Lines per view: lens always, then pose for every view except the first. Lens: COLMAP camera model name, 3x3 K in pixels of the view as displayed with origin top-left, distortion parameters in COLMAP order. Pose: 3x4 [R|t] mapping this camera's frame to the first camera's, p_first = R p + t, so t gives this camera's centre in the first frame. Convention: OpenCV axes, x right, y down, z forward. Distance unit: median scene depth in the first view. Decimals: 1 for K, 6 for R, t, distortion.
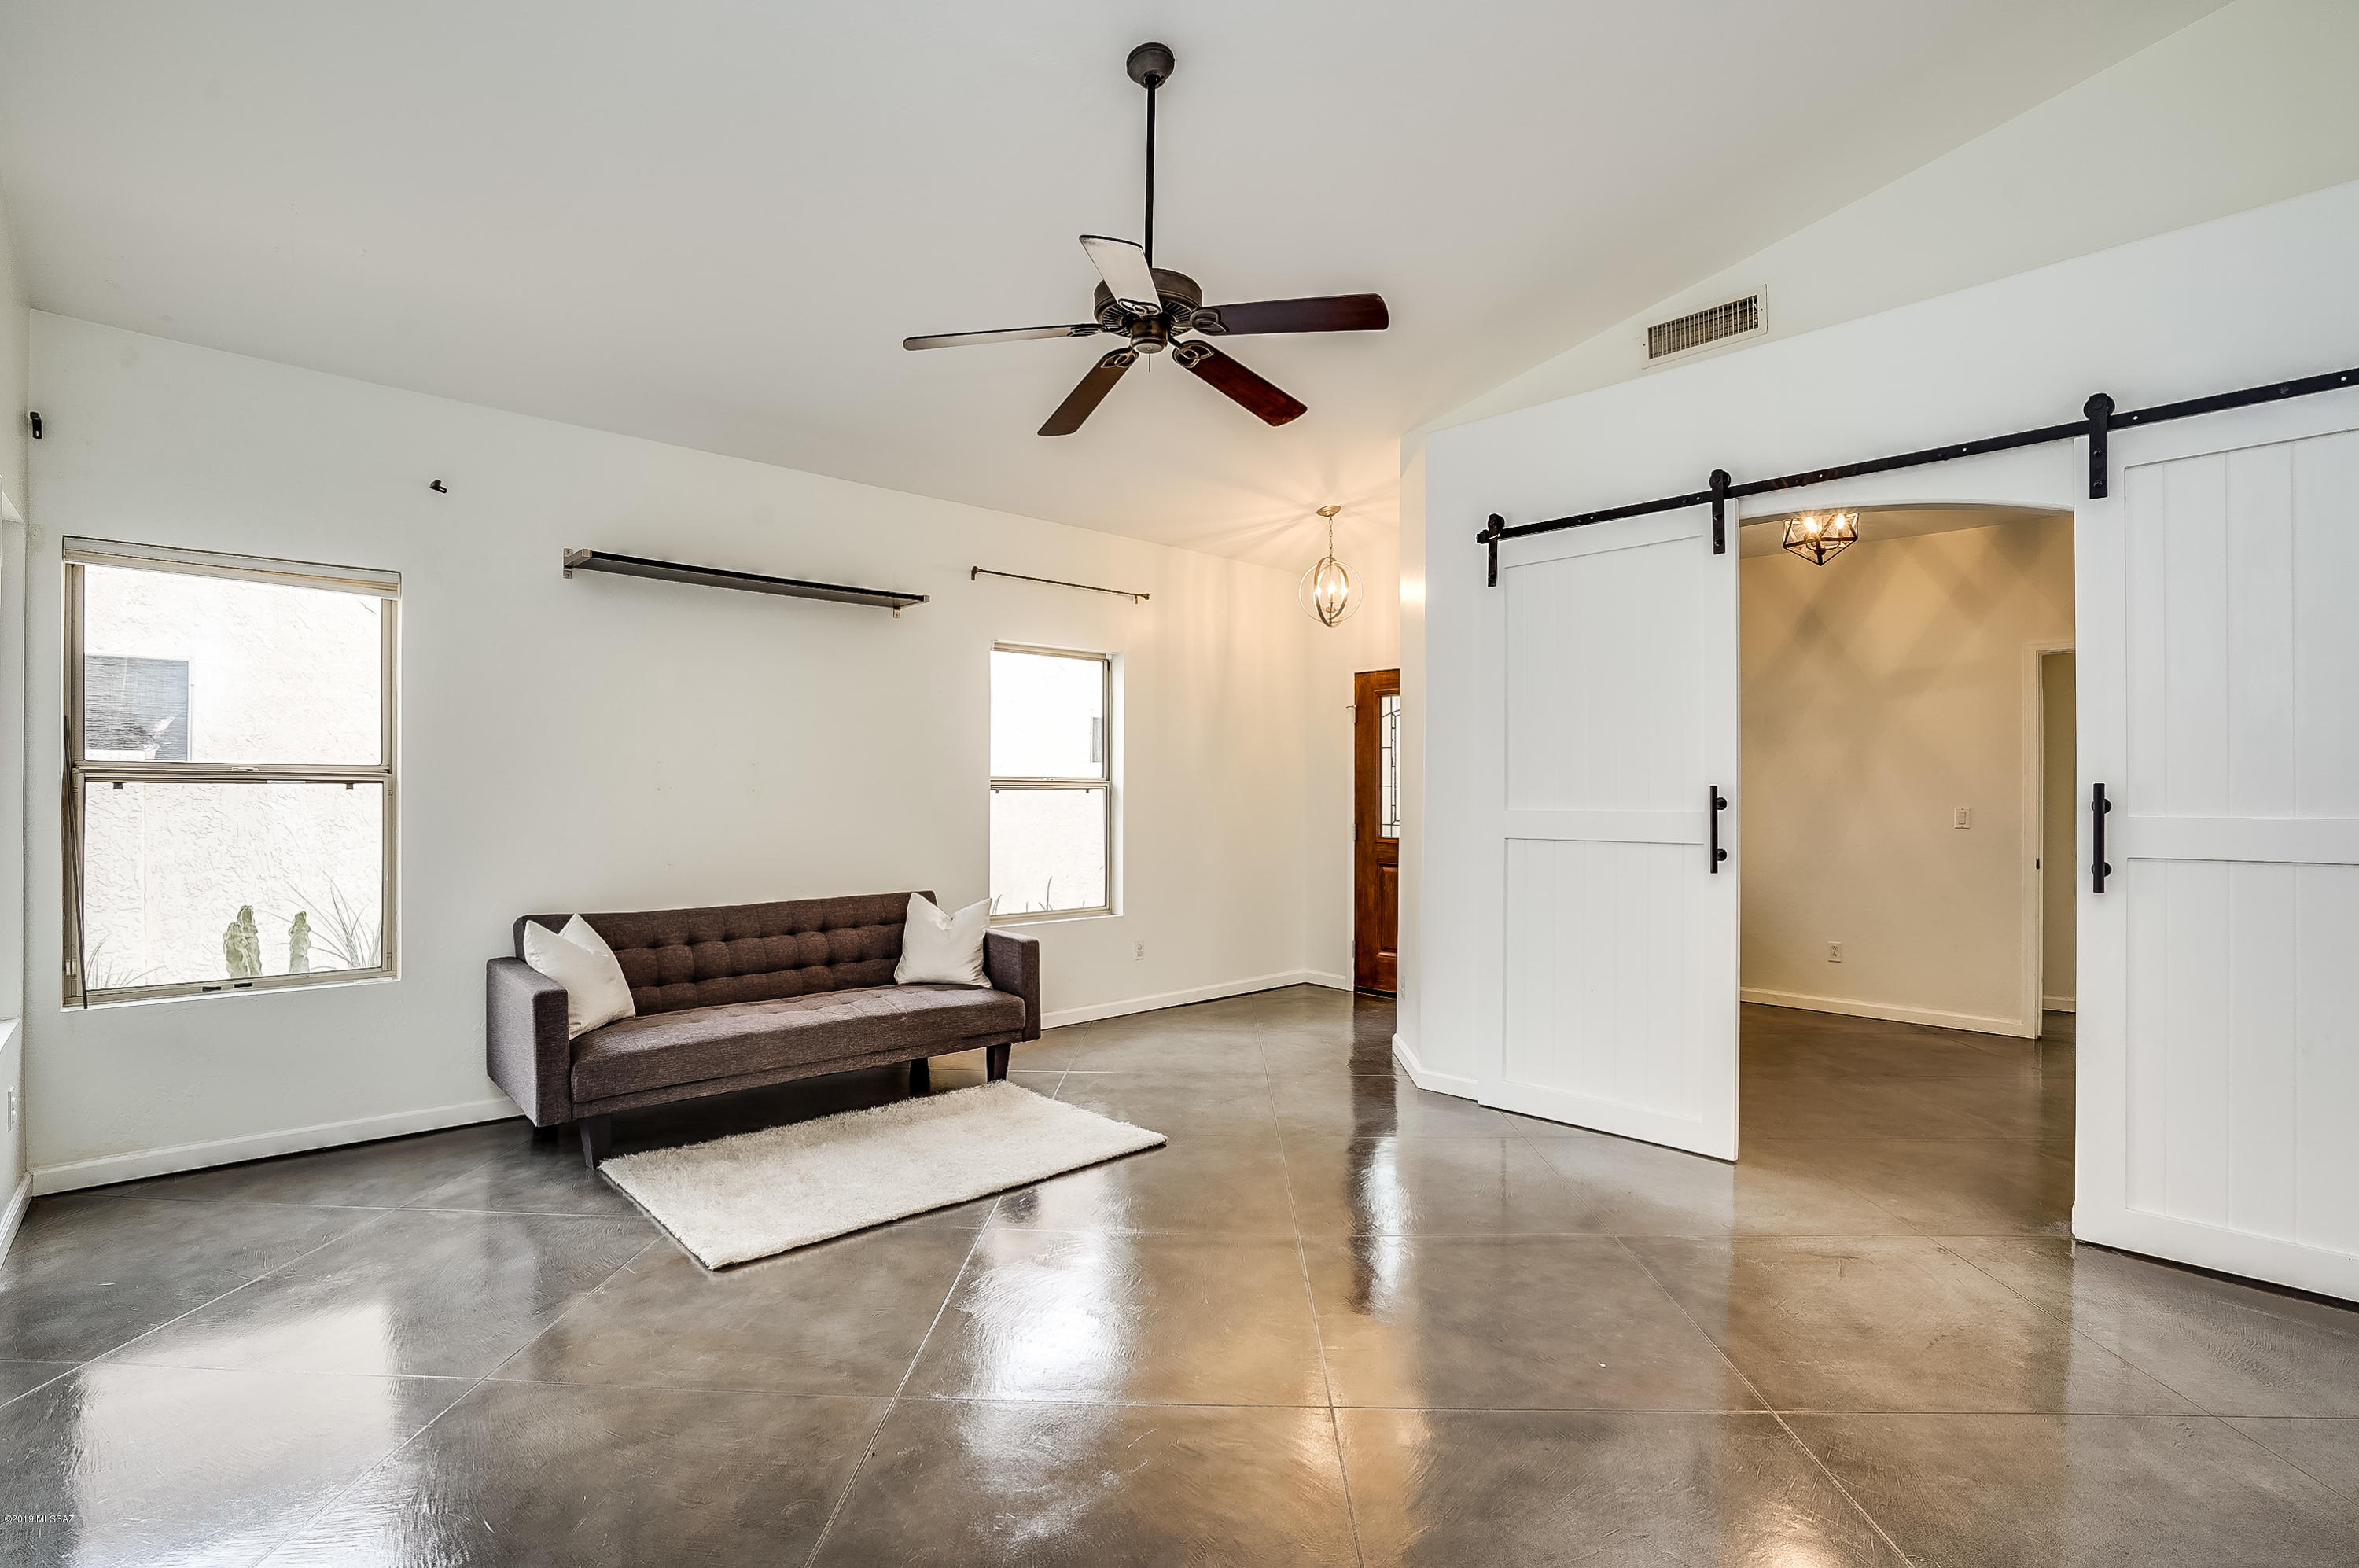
lens RADIAL K [[1104.0, 0, 1168.6], [0, 1104.0, 794.2], [0, 0, 1]] dist [-0.027024, 0.003854]
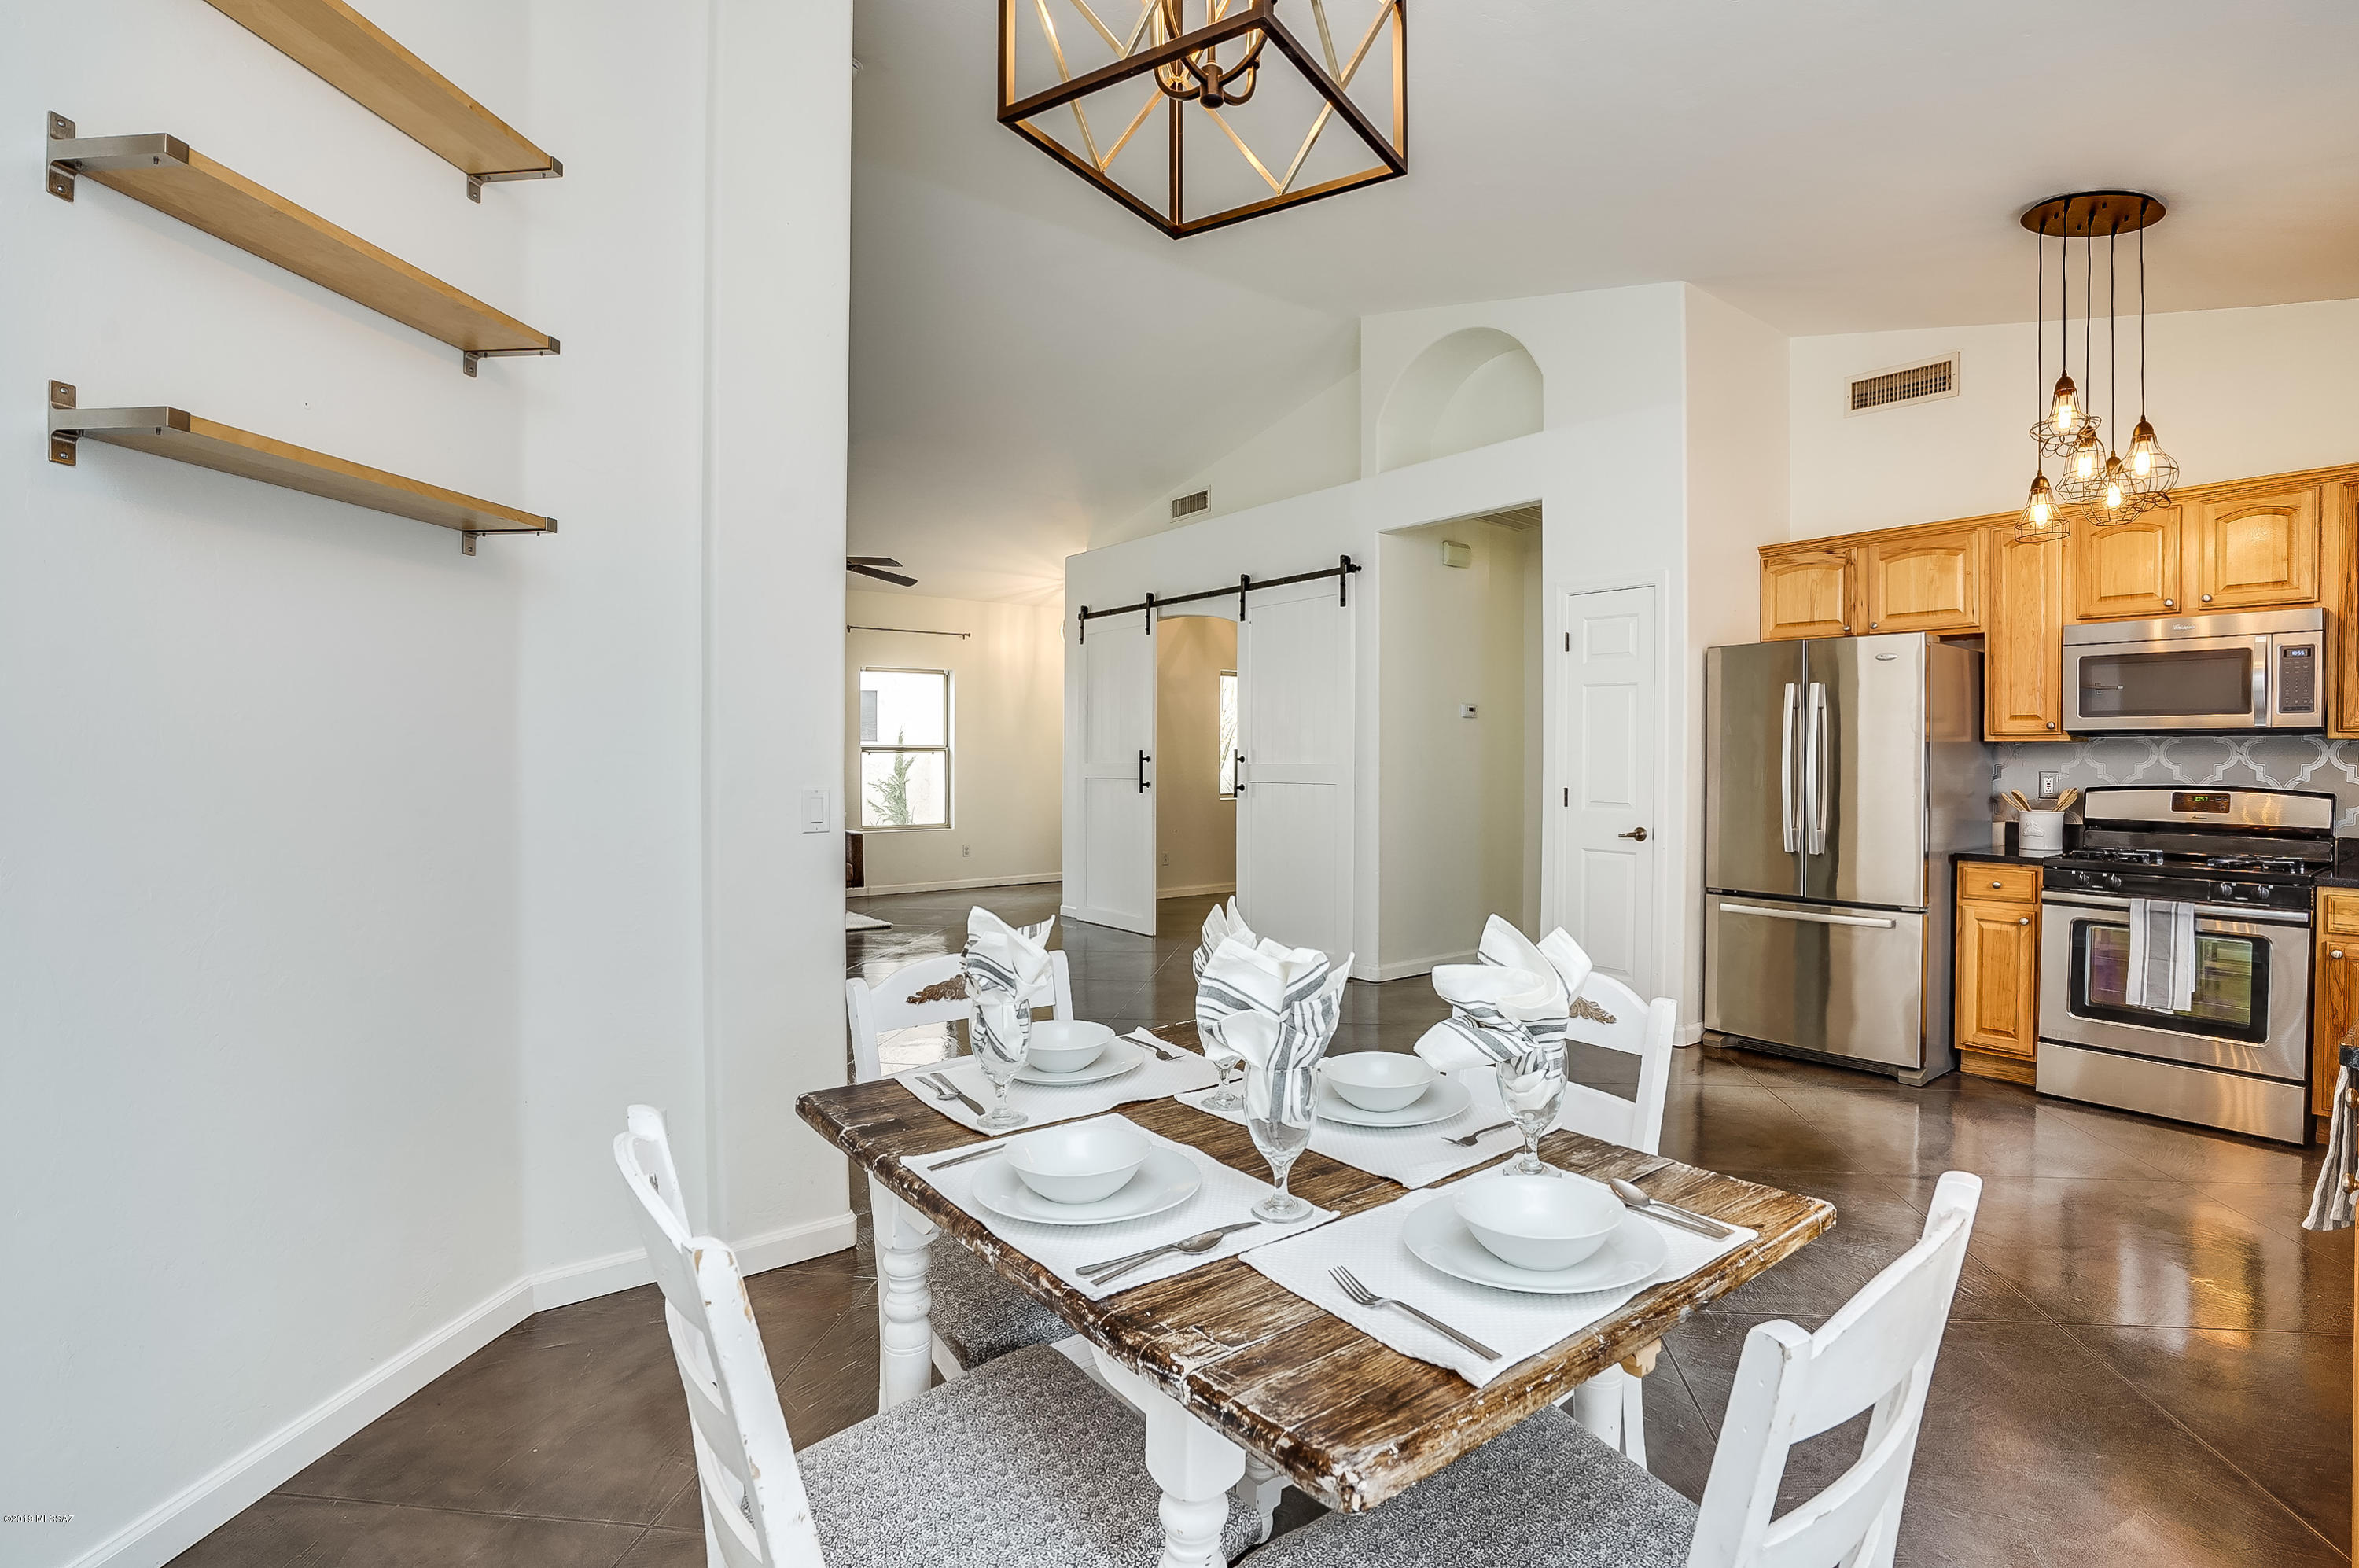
lens RADIAL K [[1104.0, 0, 1227.1], [0, 1104.0, 760.2], [0, 0, 1]] dist [-0.027024, 0.003854]
pose [[0.997430, -0.002977, -0.071587, 0.673902], [0.003277, 0.999986, 0.004072, 0.002465], [0.071573, -0.004296, 0.997426, -0.863193]]
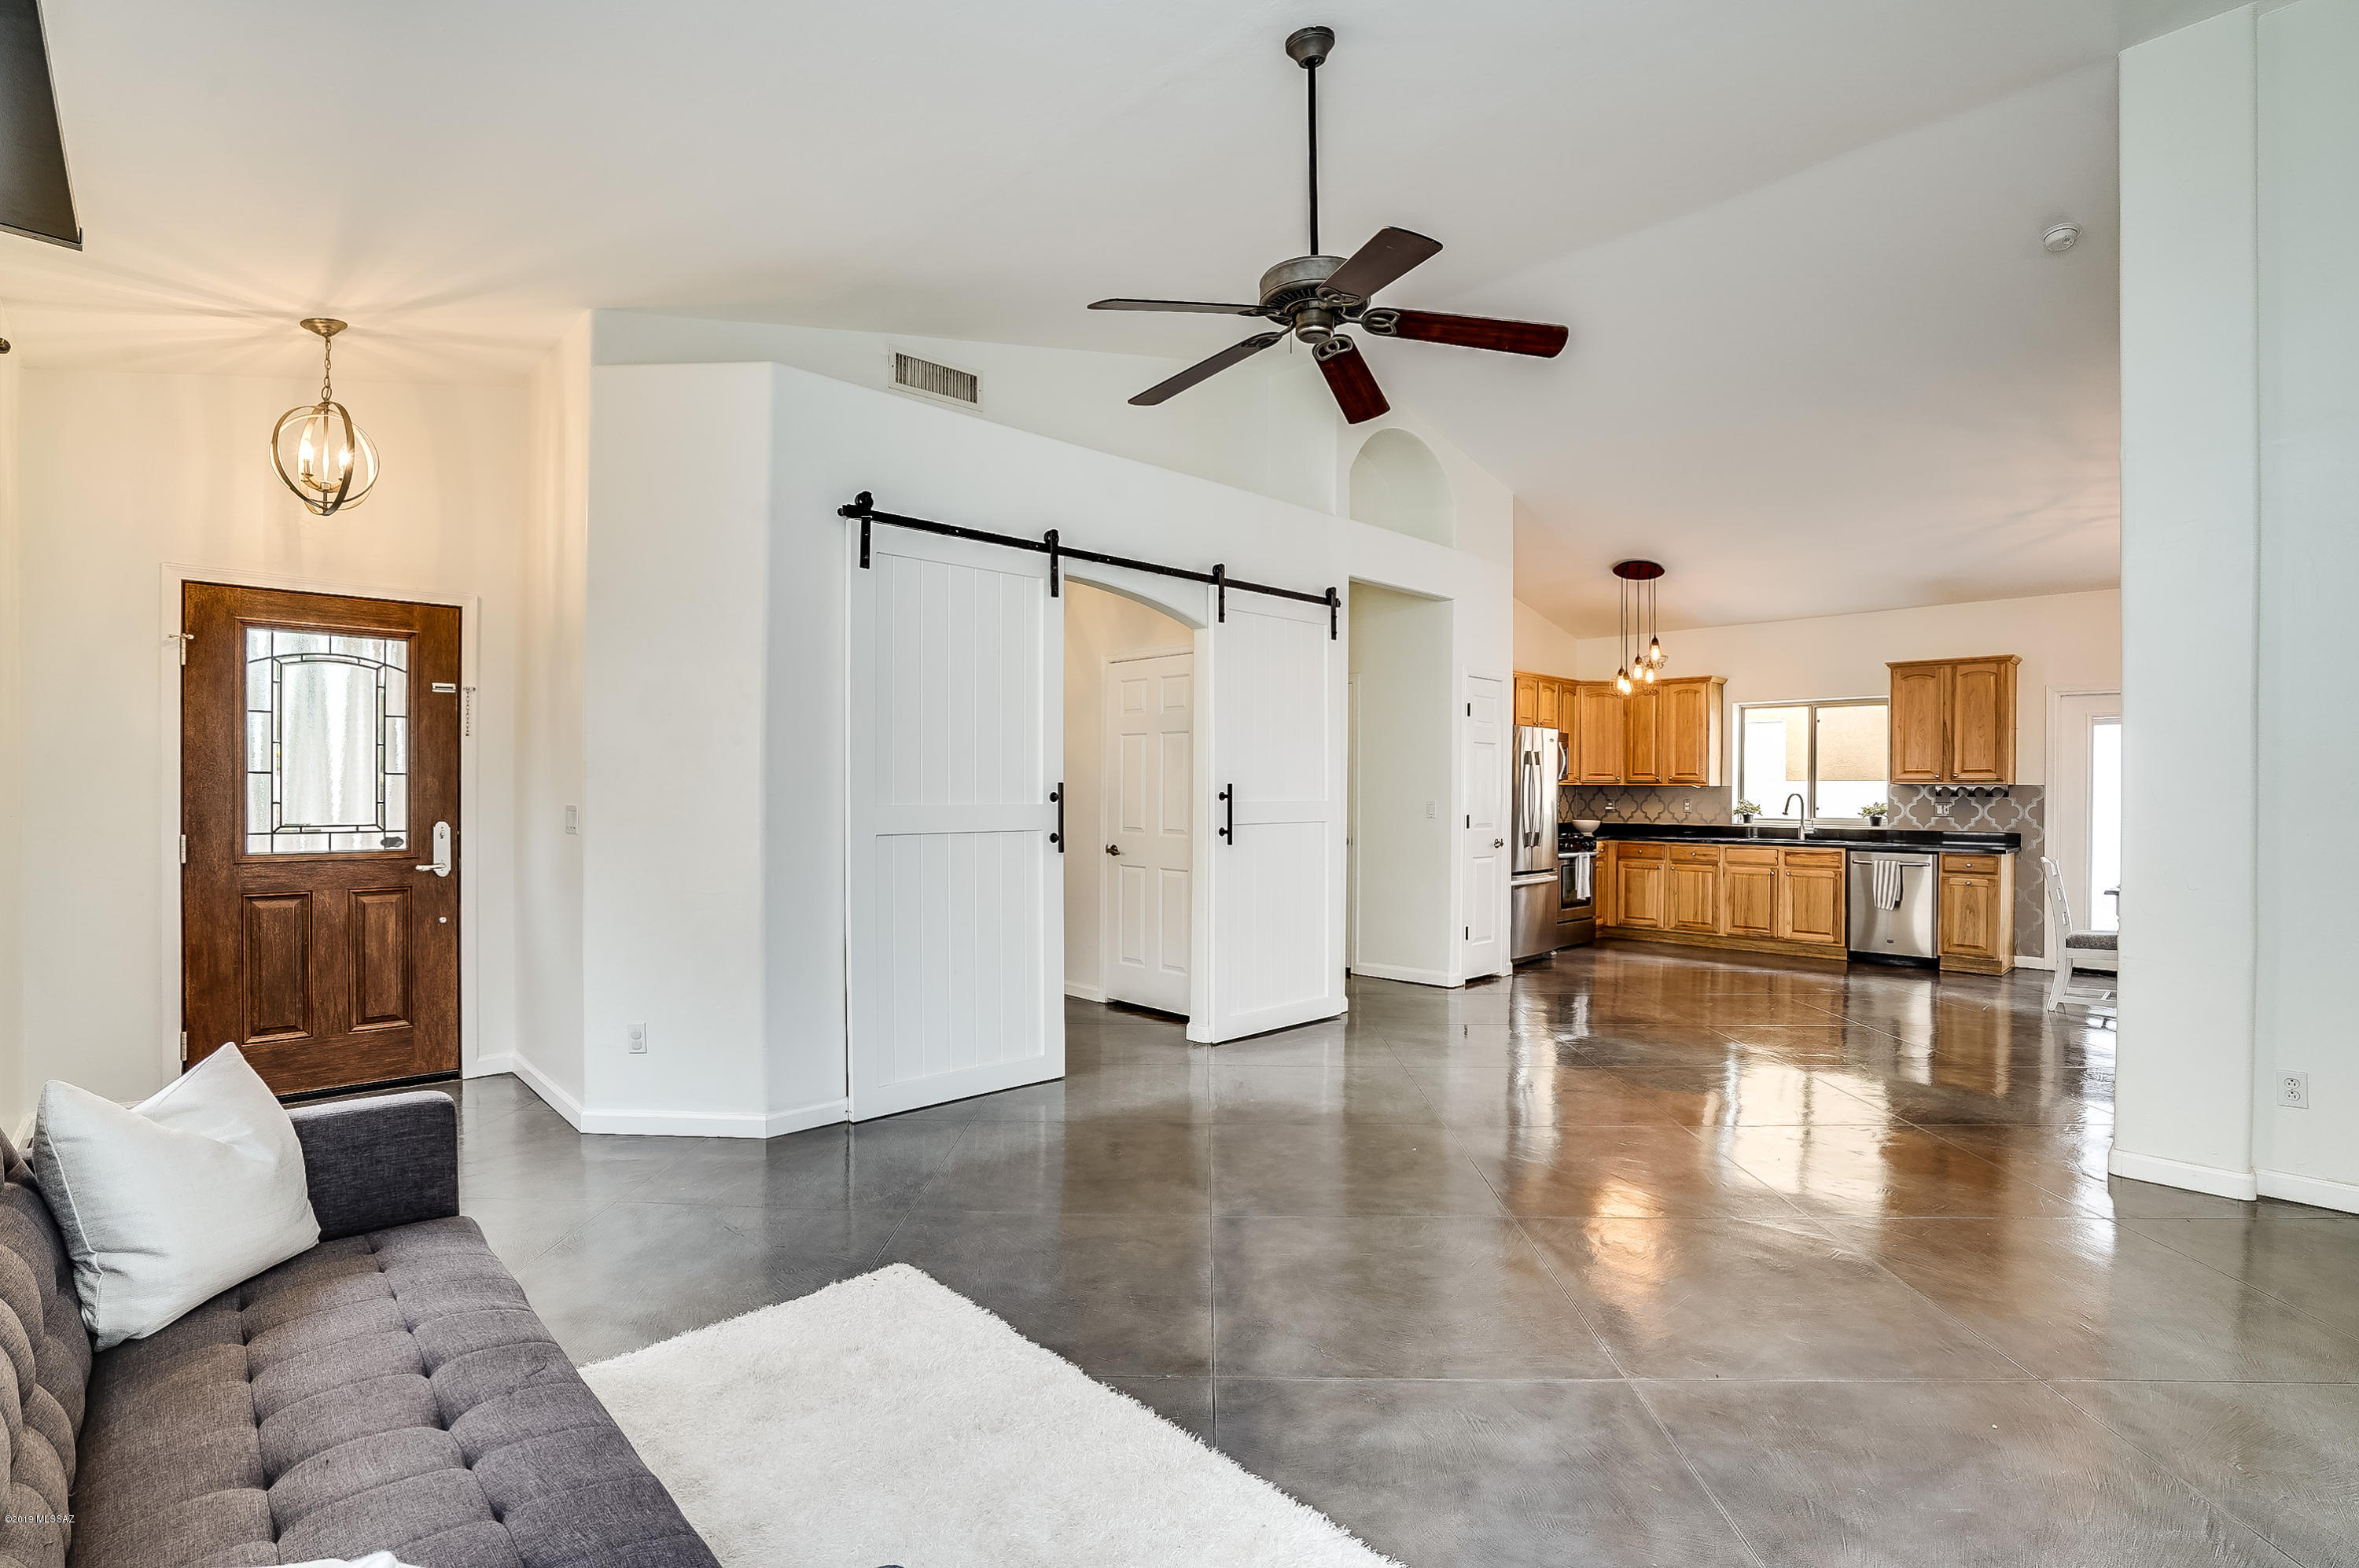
lens RADIAL K [[1104.0, 0, 1181.9], [0, 1104.0, 798.7], [0, 0, 1]] dist [-0.027024, 0.003854]
pose [[-0.009599, -0.016289, 0.999821, -0.650660], [-0.006894, 0.999845, 0.016223, -0.009155], [-0.999930, -0.006737, -0.009710, 0.736293]]
